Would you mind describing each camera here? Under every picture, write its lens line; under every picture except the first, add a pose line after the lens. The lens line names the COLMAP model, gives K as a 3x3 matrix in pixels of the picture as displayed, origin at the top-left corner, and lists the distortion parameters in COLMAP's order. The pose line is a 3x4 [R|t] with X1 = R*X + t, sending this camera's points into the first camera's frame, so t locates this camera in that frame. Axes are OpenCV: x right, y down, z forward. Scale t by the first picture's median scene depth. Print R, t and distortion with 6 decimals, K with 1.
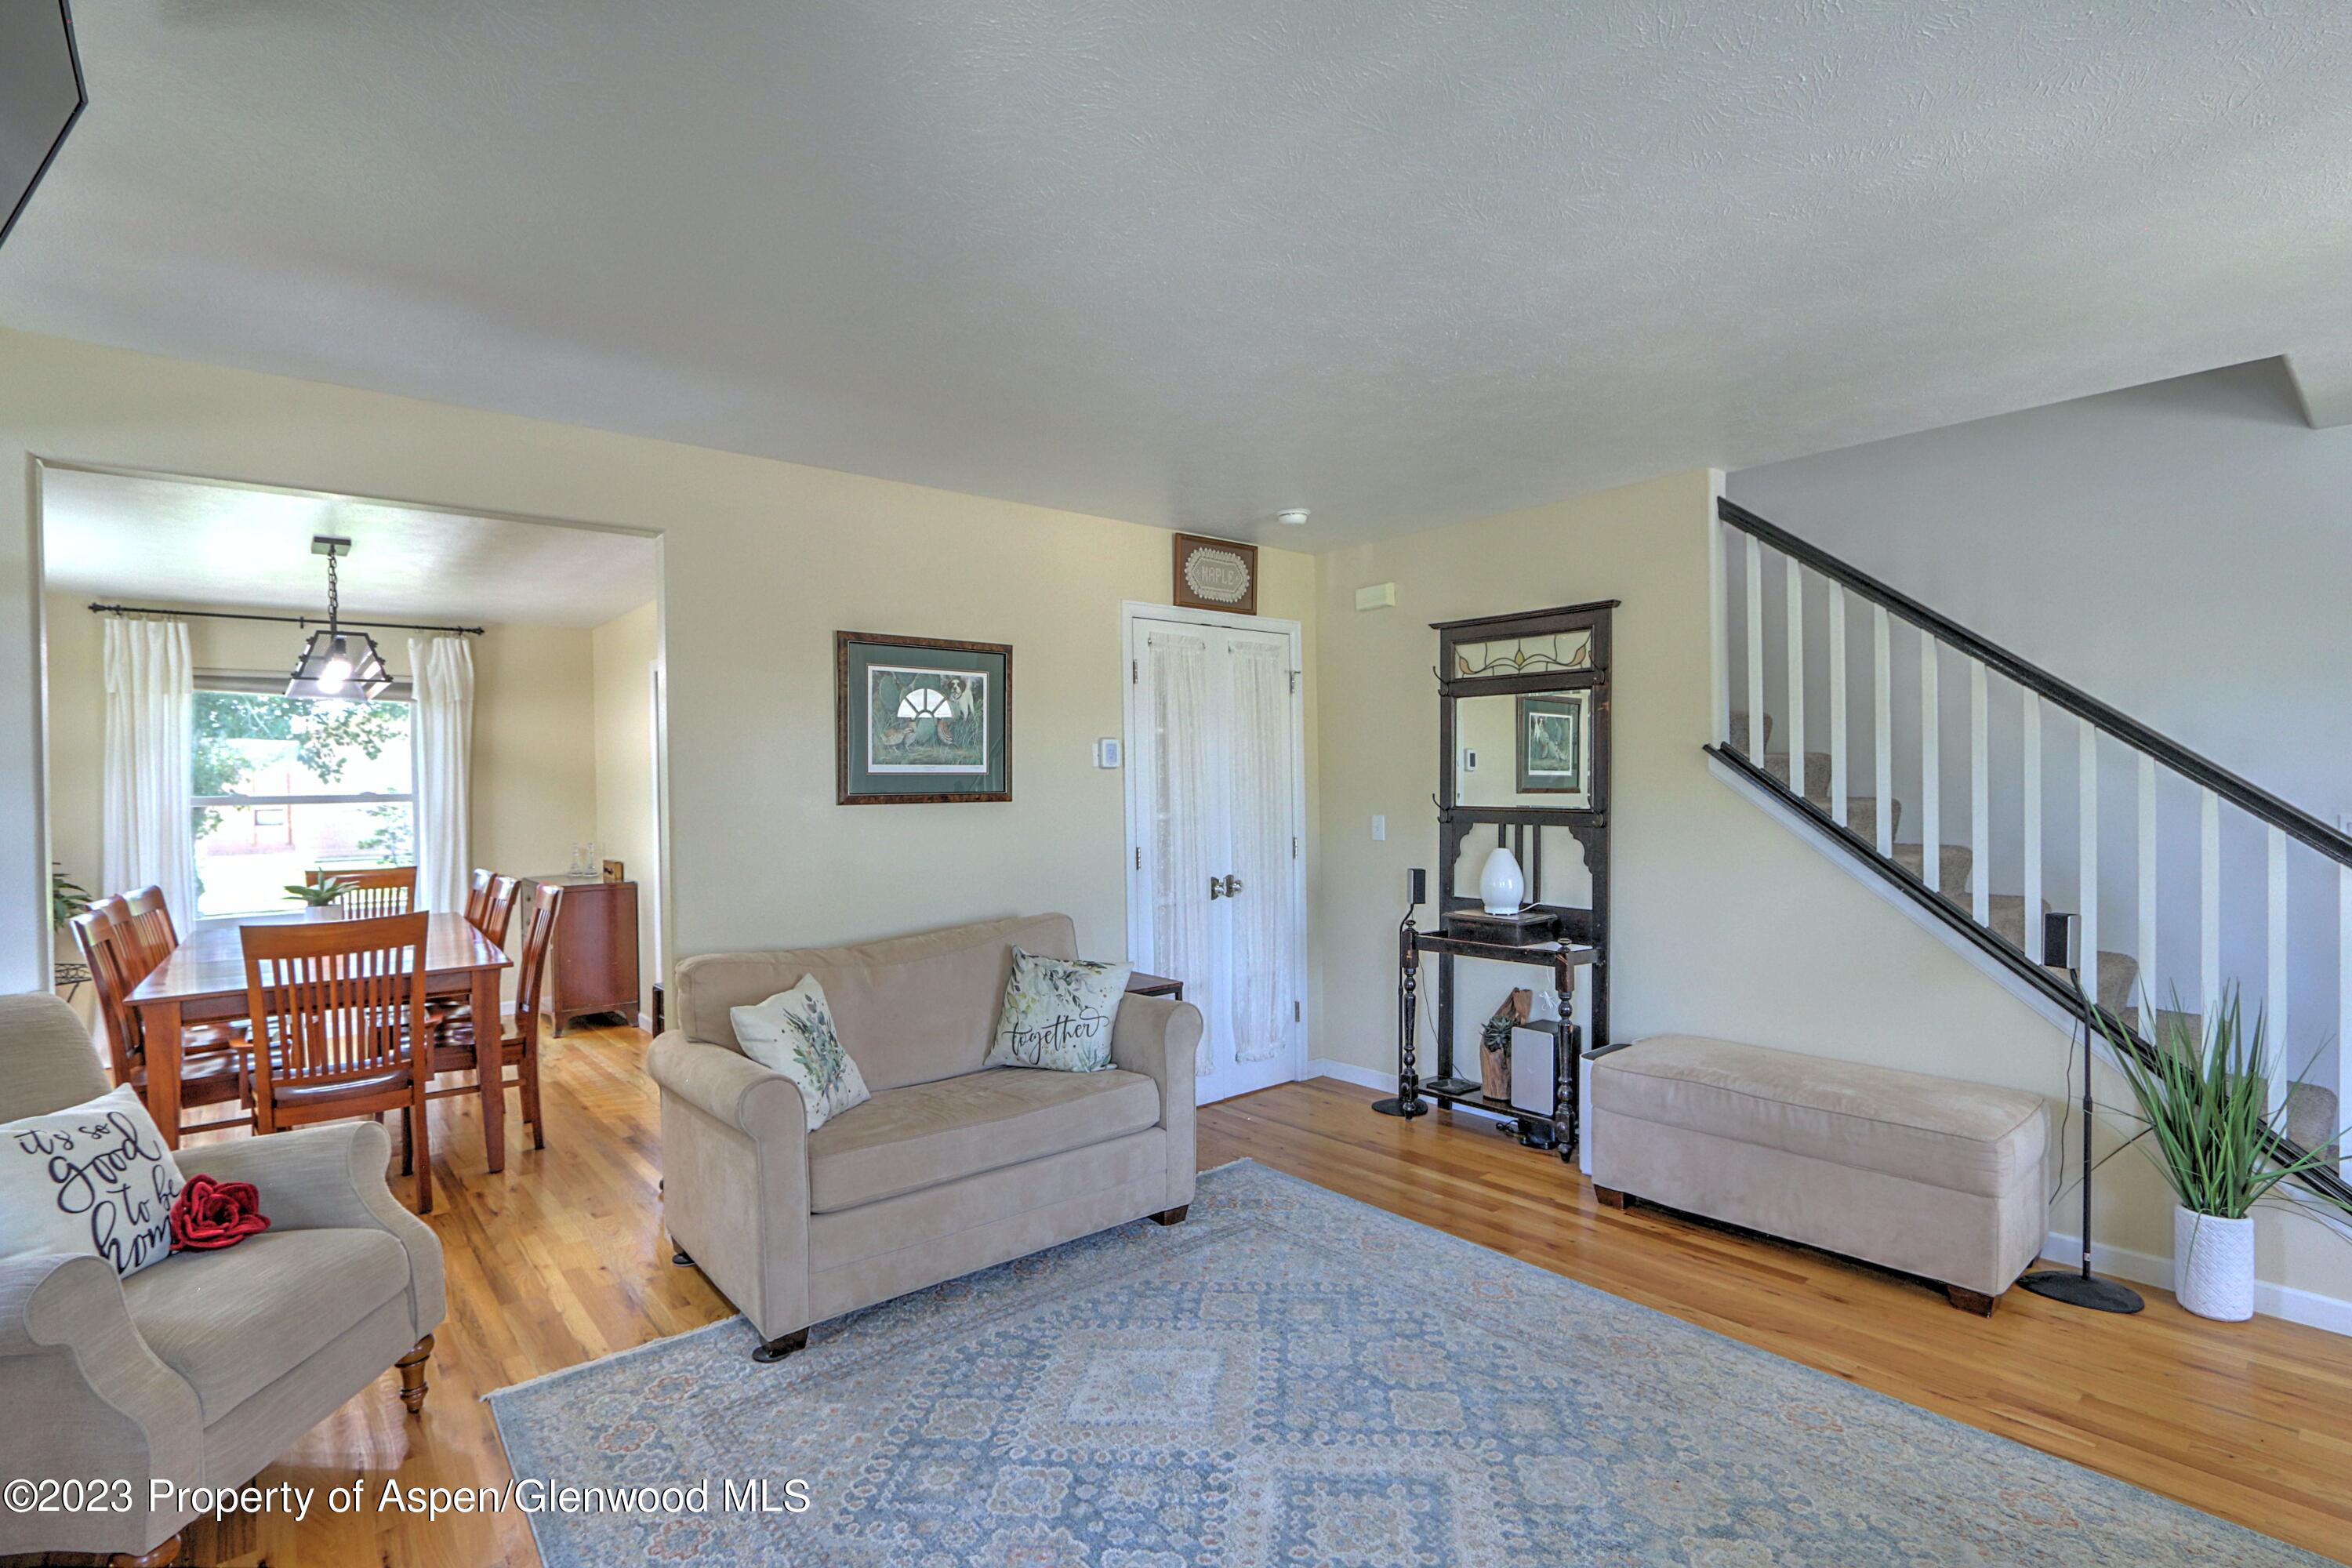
lens RADIAL K [[1100.9, 0, 1165.9], [0, 1100.9, 798.8], [0, 0, 1]] dist [-0.027810, 0.005087]
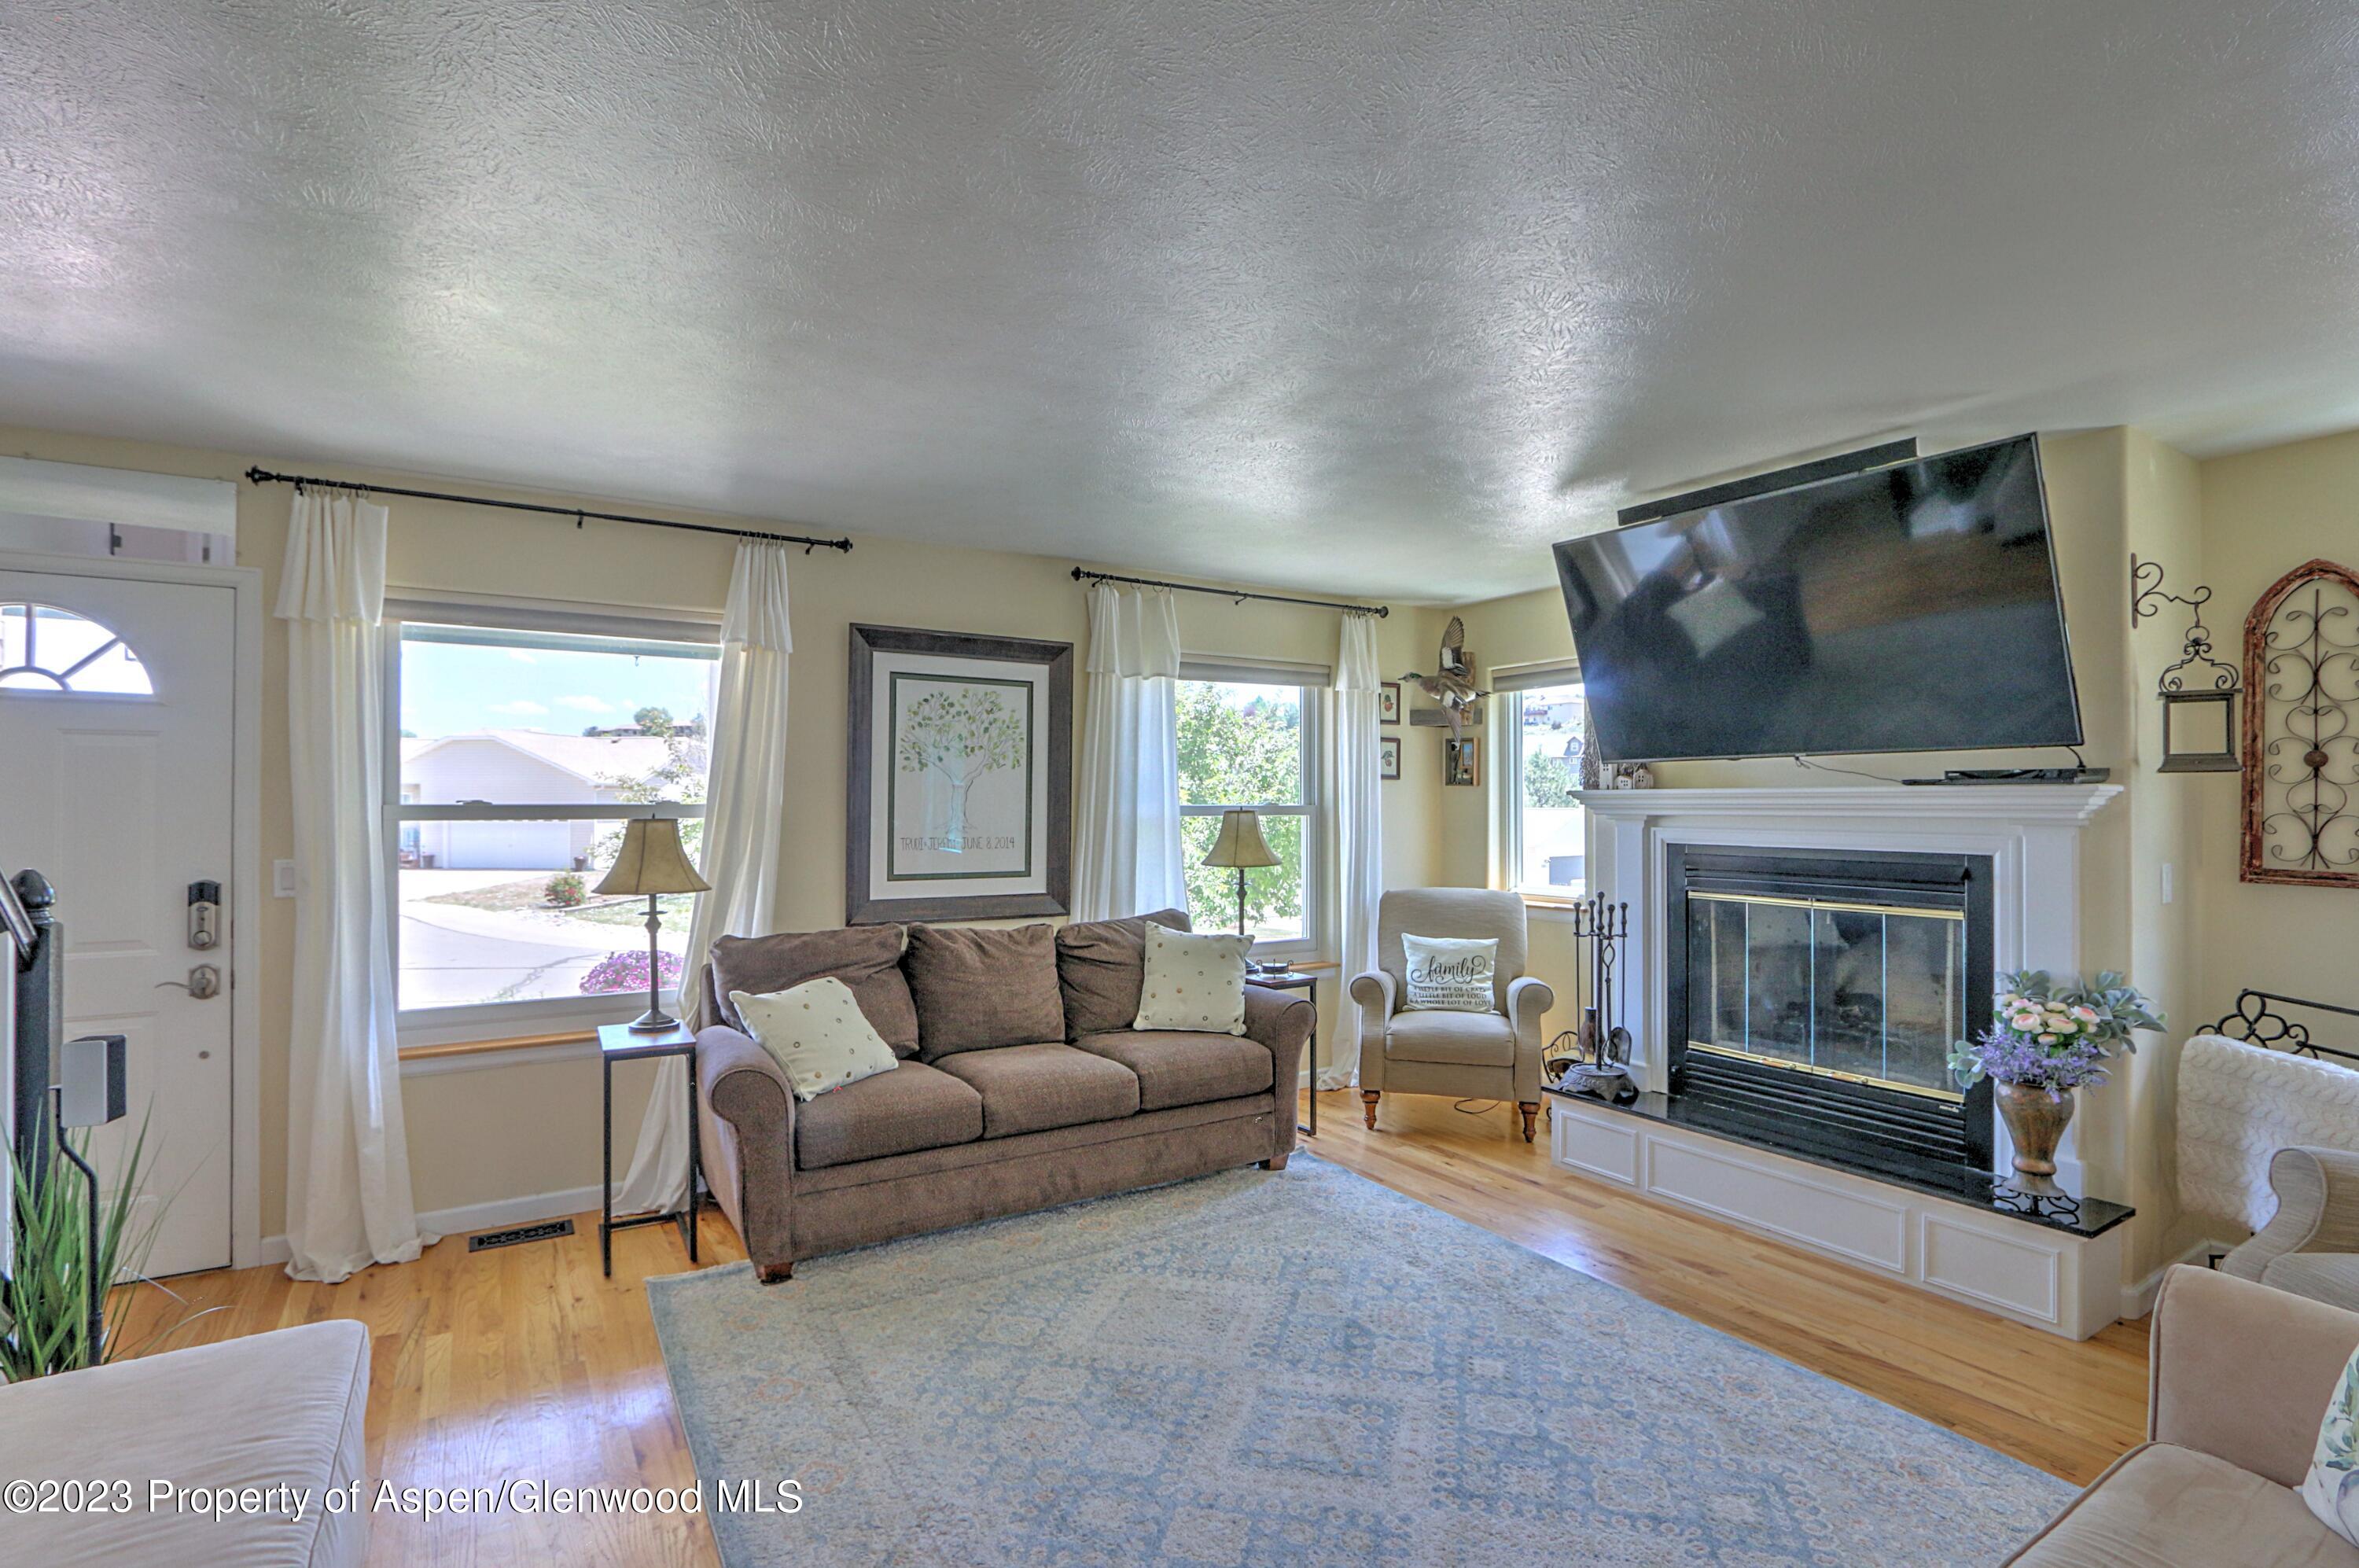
lens RADIAL K [[1098.2, 0, 1165.9], [0, 1098.2, 794.1], [0, 0, 1]] dist [-0.021843, 0.001424]
pose [[-0.988228, 0.016559, 0.152092, 0.078321], [0.018022, 0.999804, 0.008245, -0.023329], [-0.151926, 0.010889, -0.988332, 1.137059]]
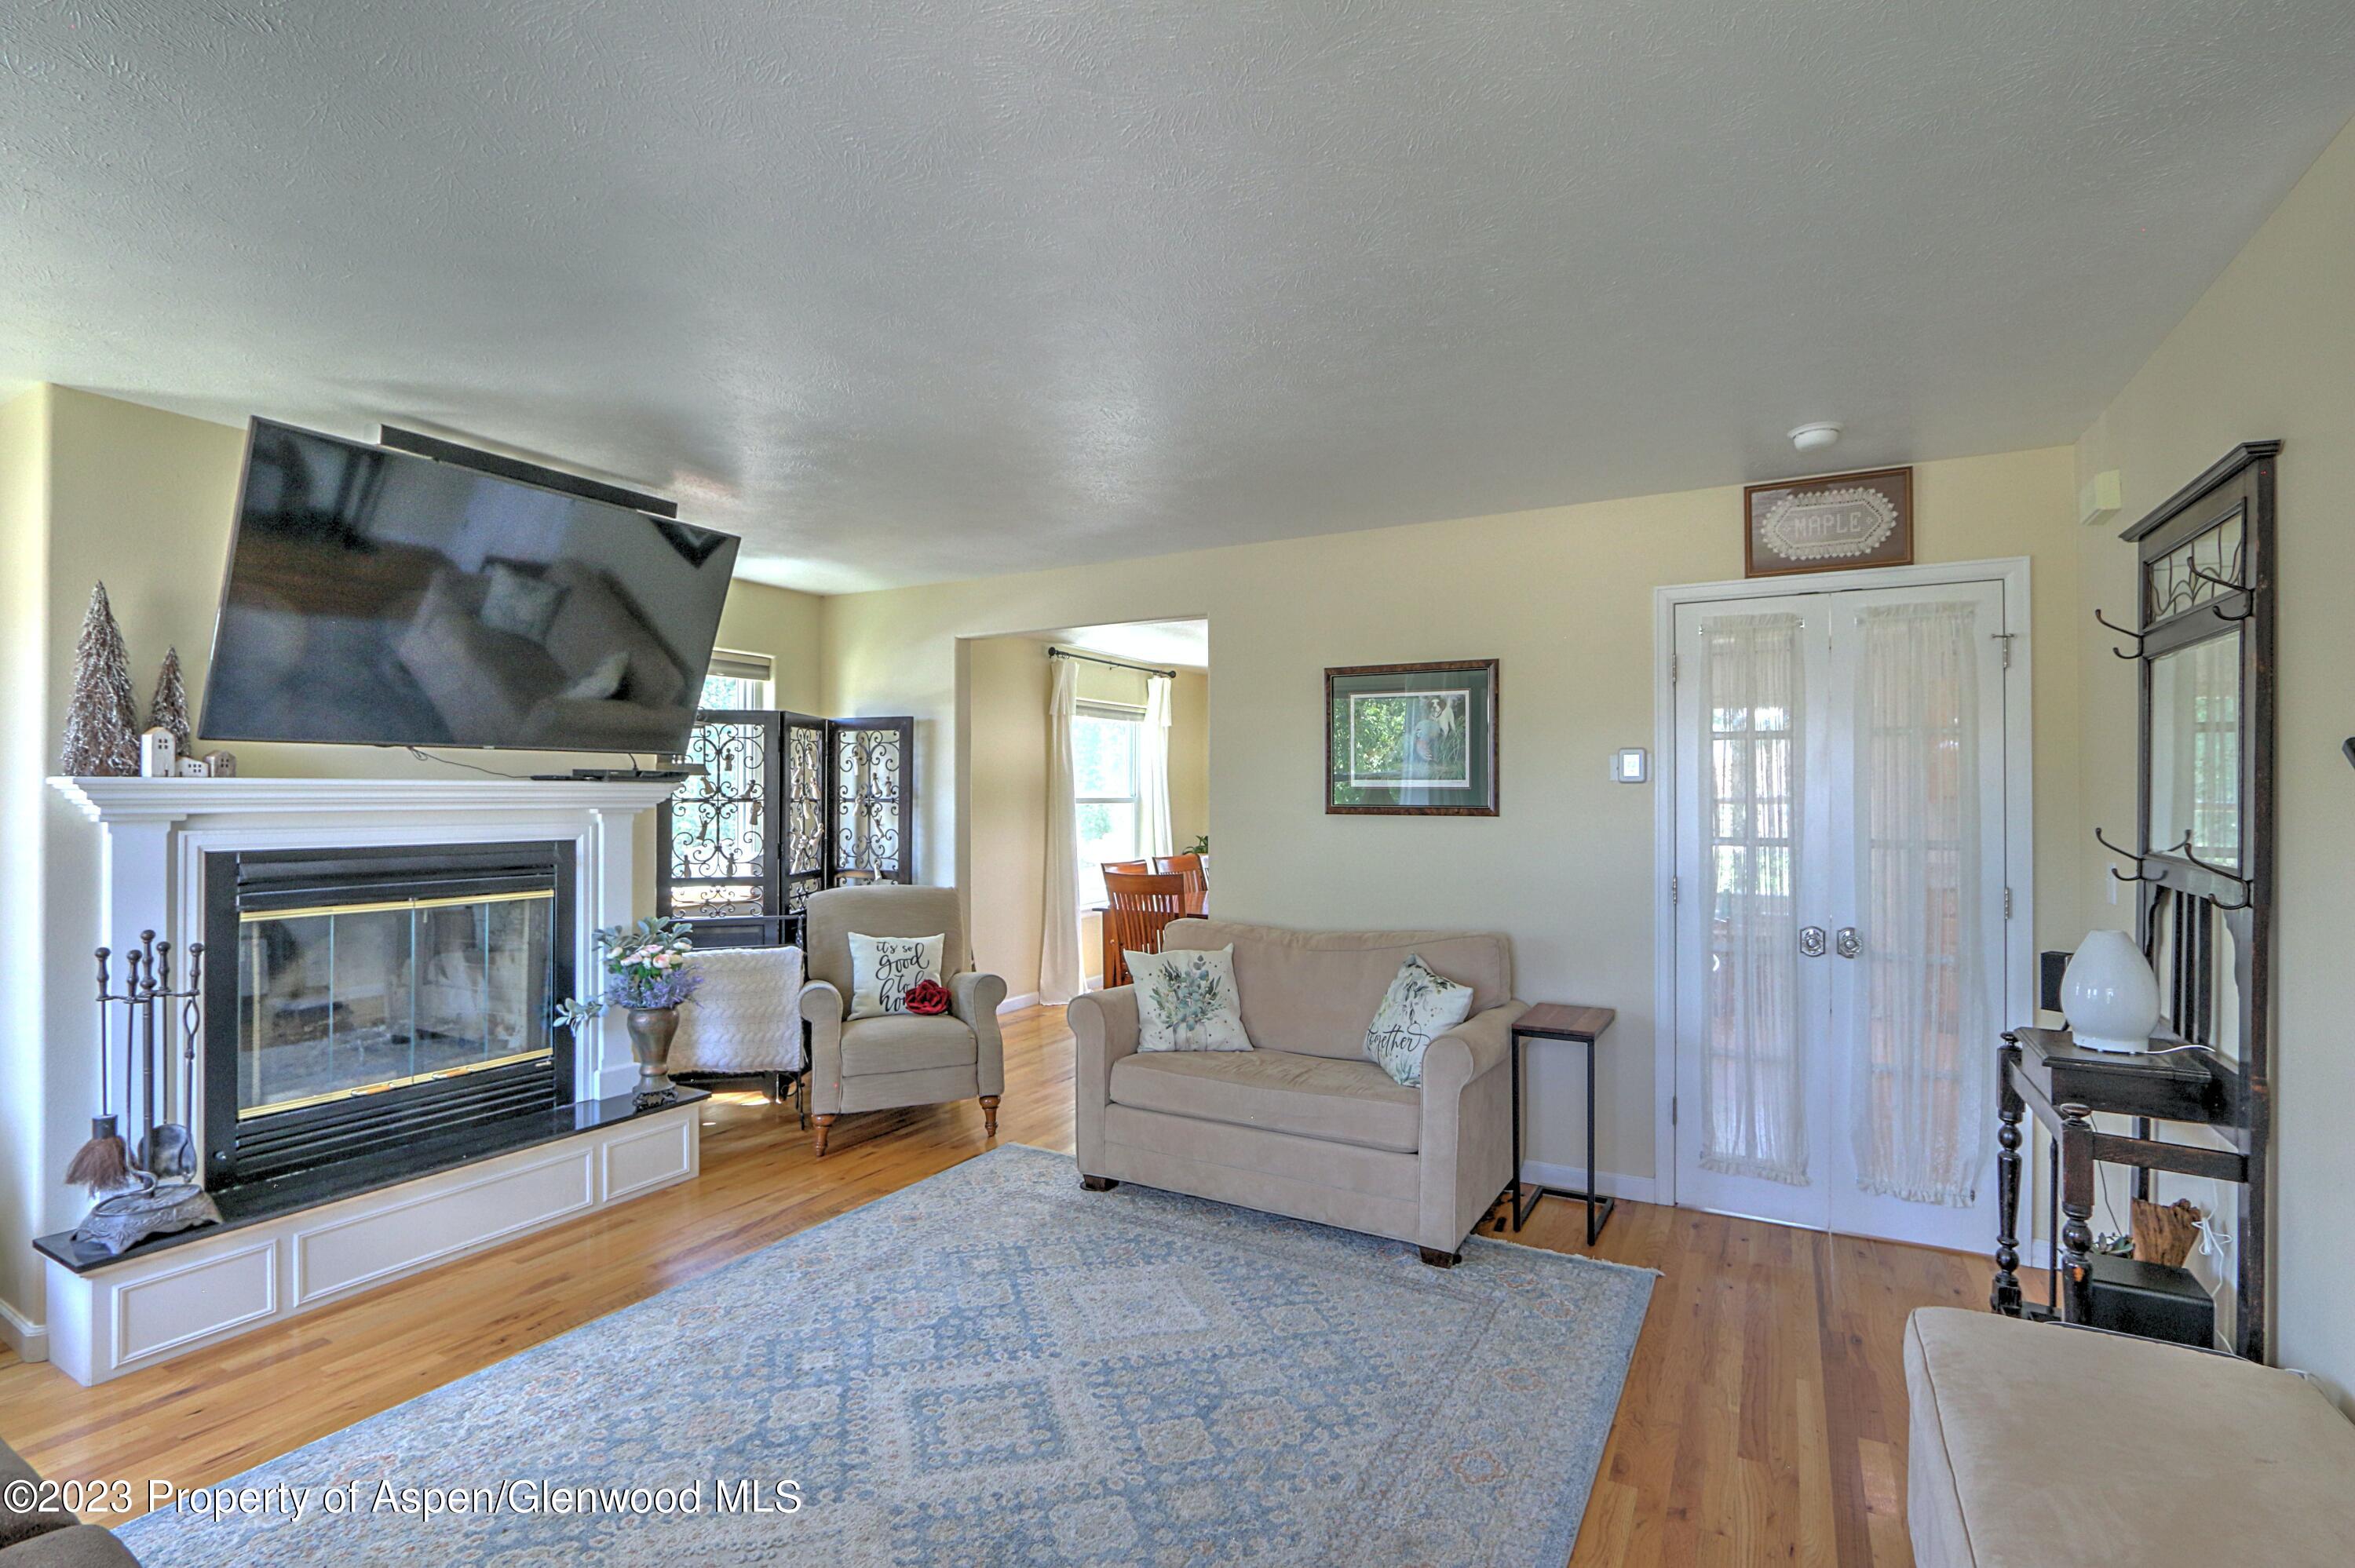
lens RADIAL K [[1096.1, 0, 1164.0], [0, 1096.1, 794.0], [0, 0, 1]] dist [-0.021843, 0.001424]
pose [[0.343050, 0.013327, -0.939223, 0.704871], [-0.020978, 0.999759, 0.006523, -0.018501], [0.939083, 0.017465, 0.343247, 0.392813]]
